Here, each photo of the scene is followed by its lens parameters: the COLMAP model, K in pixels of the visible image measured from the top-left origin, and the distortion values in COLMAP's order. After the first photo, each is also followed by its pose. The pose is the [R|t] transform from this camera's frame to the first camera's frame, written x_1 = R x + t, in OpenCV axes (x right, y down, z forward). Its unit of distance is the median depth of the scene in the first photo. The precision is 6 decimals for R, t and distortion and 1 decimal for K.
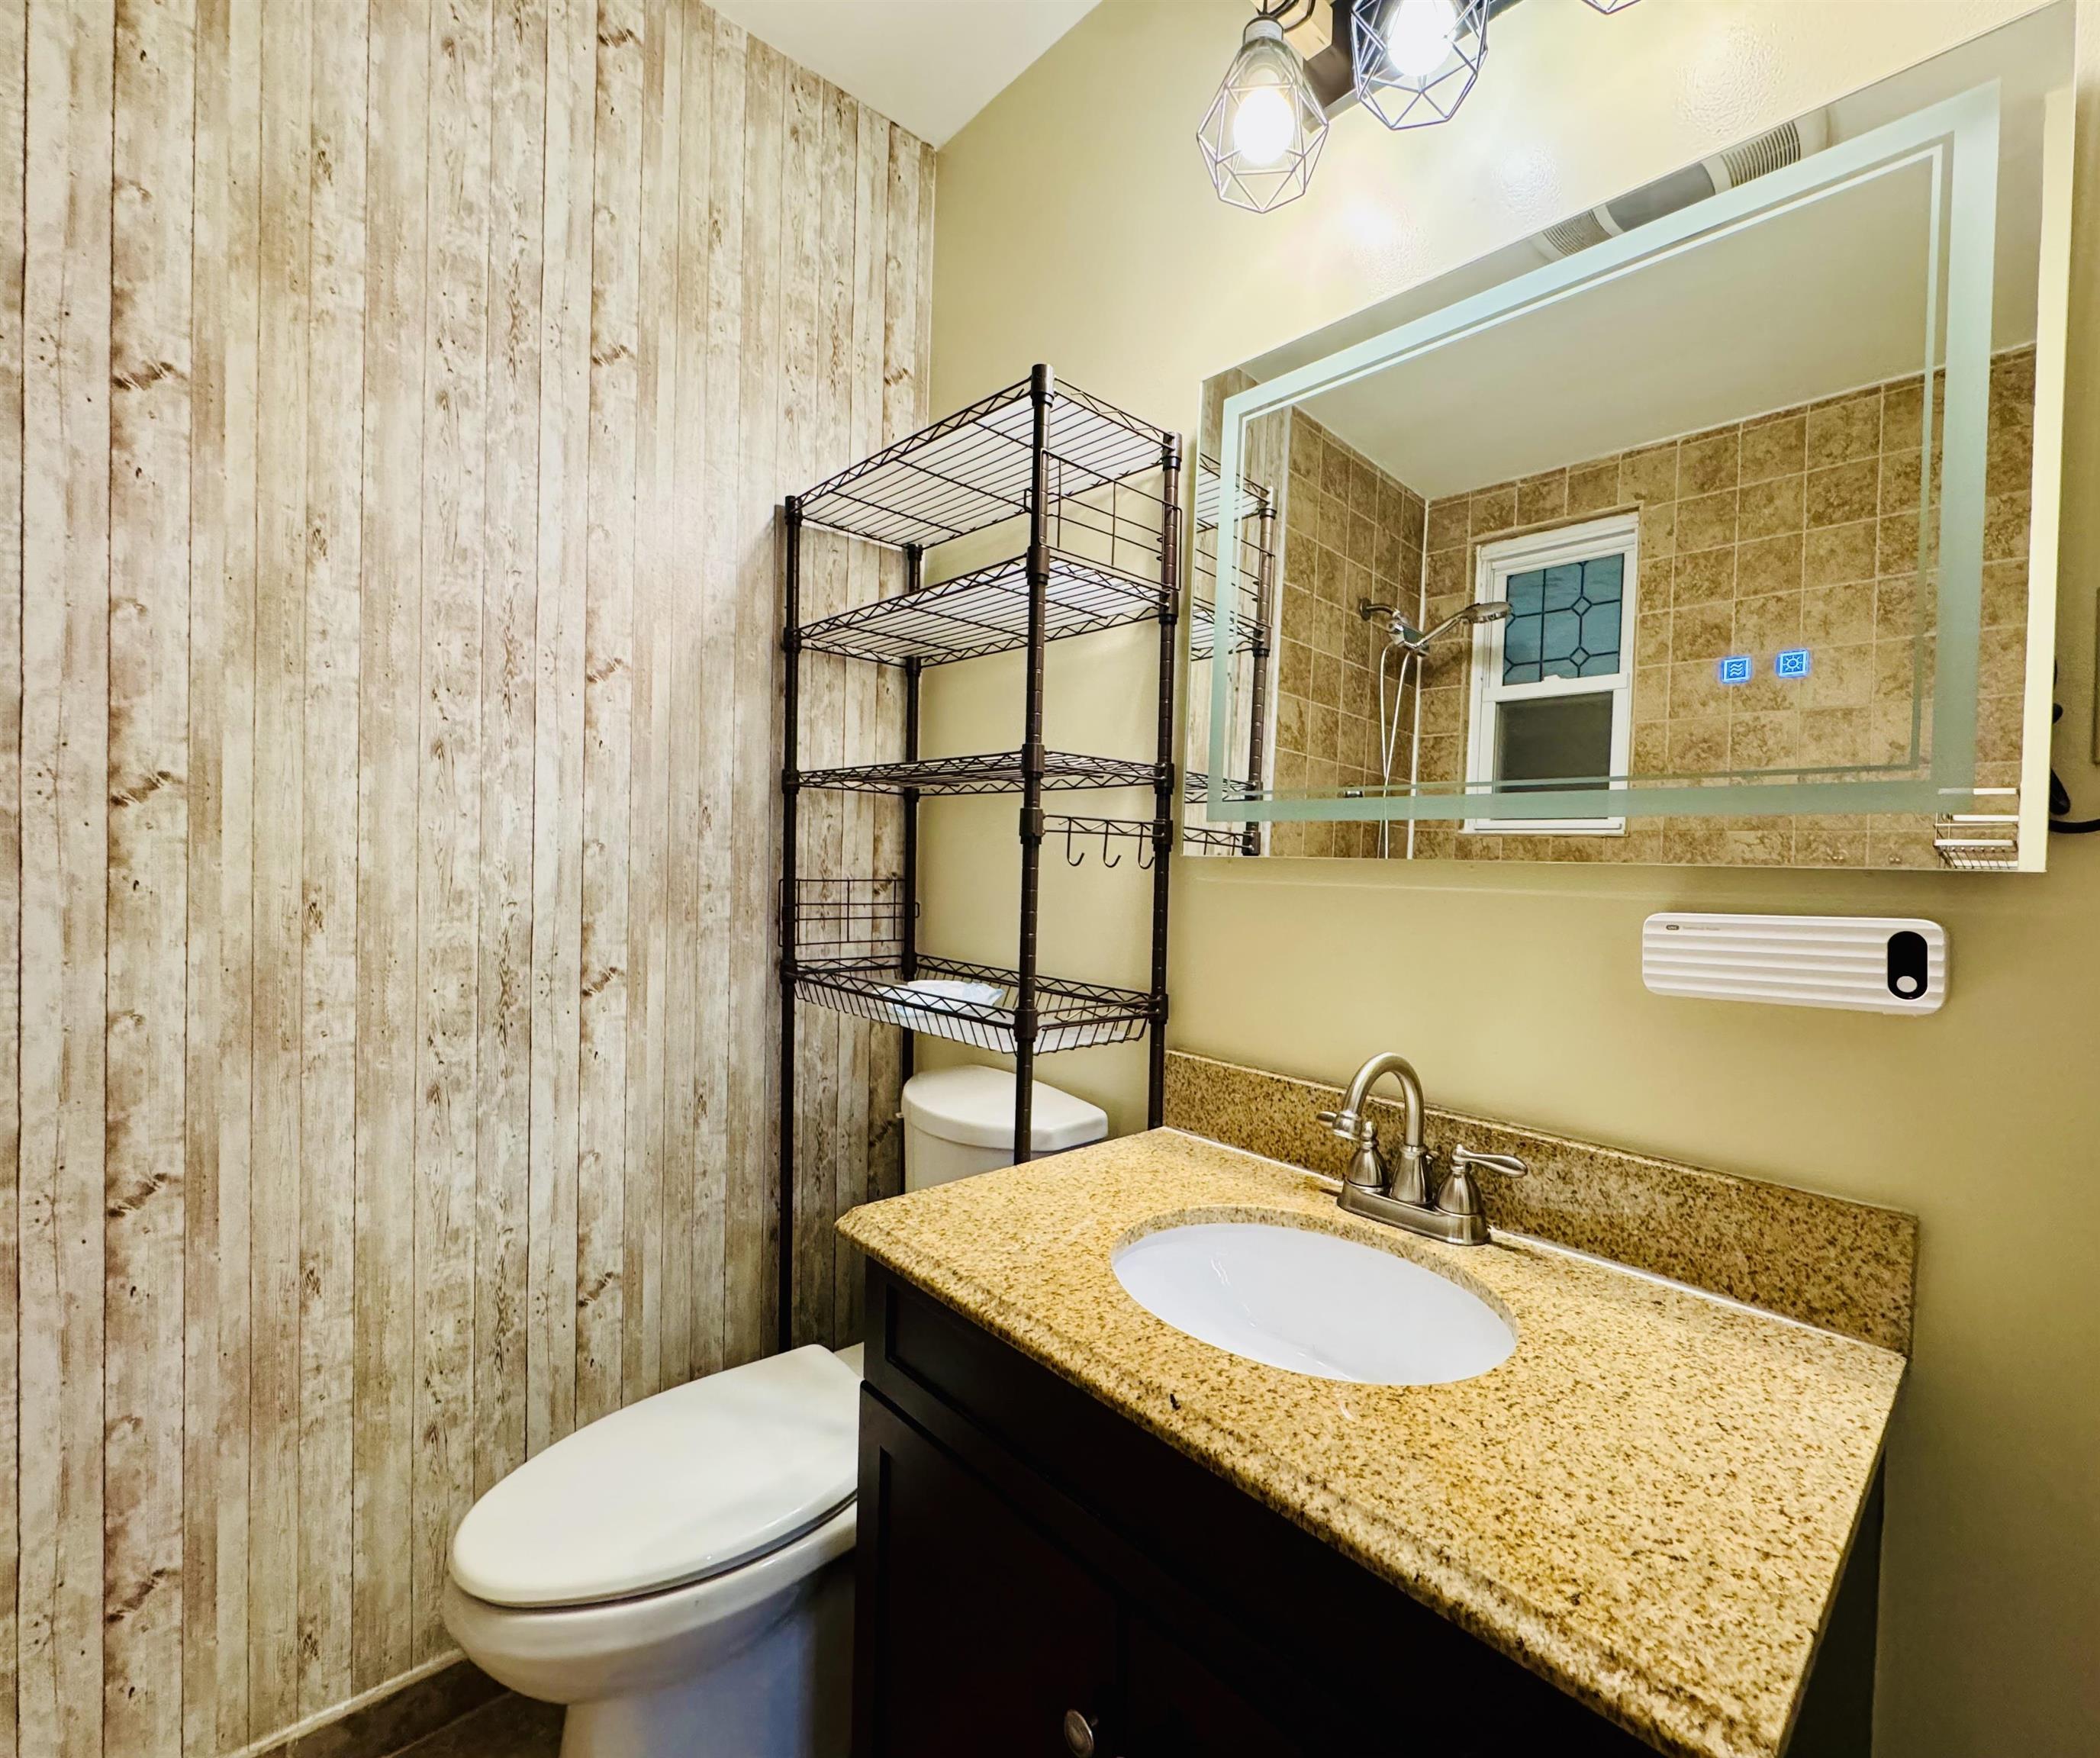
lens RADIAL K [[938.8, 0, 1167.4], [0, 938.8, 878.3], [0, 0, 1]] dist [-0.004080, 0.001127]
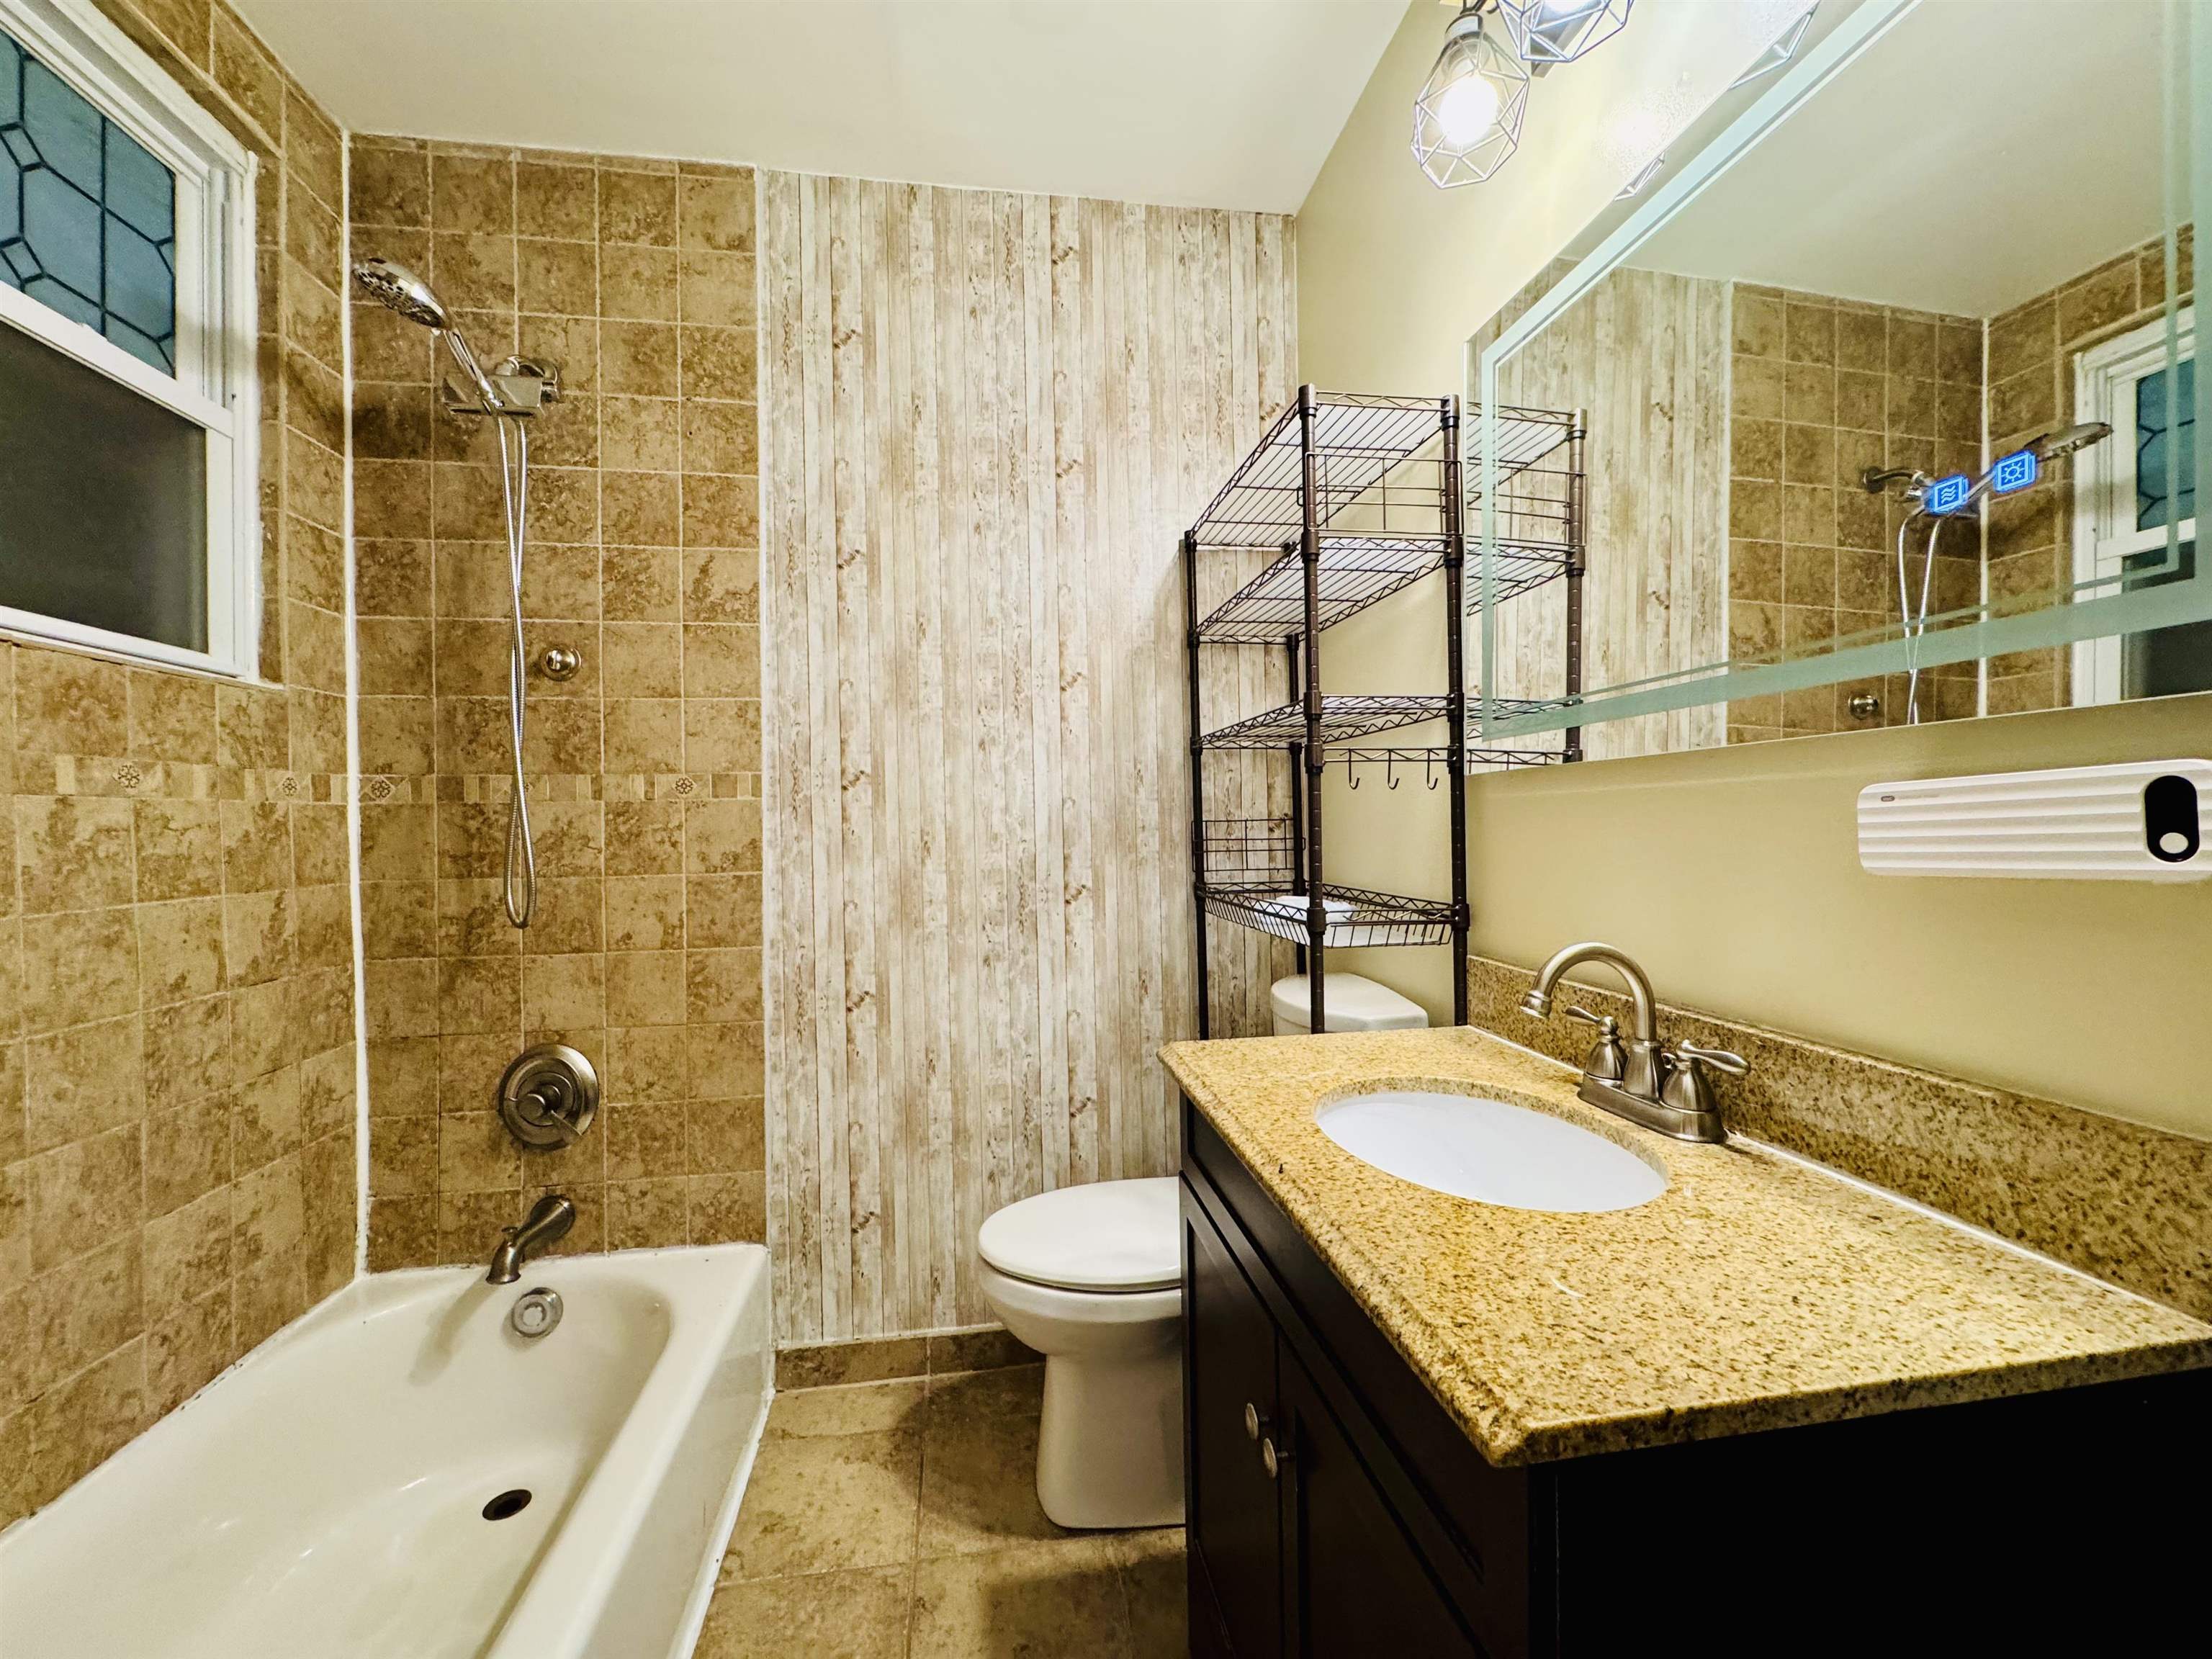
lens RADIAL K [[883.9, 0, 1106.0], [0, 883.9, 829.5], [0, 0, 1]] dist [-0.003202, 0.000281]
pose [[0.795080, -0.040185, -0.605171, 0.331034], [0.029454, 0.999184, -0.027651, 0.060425], [0.605788, 0.004160, 0.795615, -0.081970]]
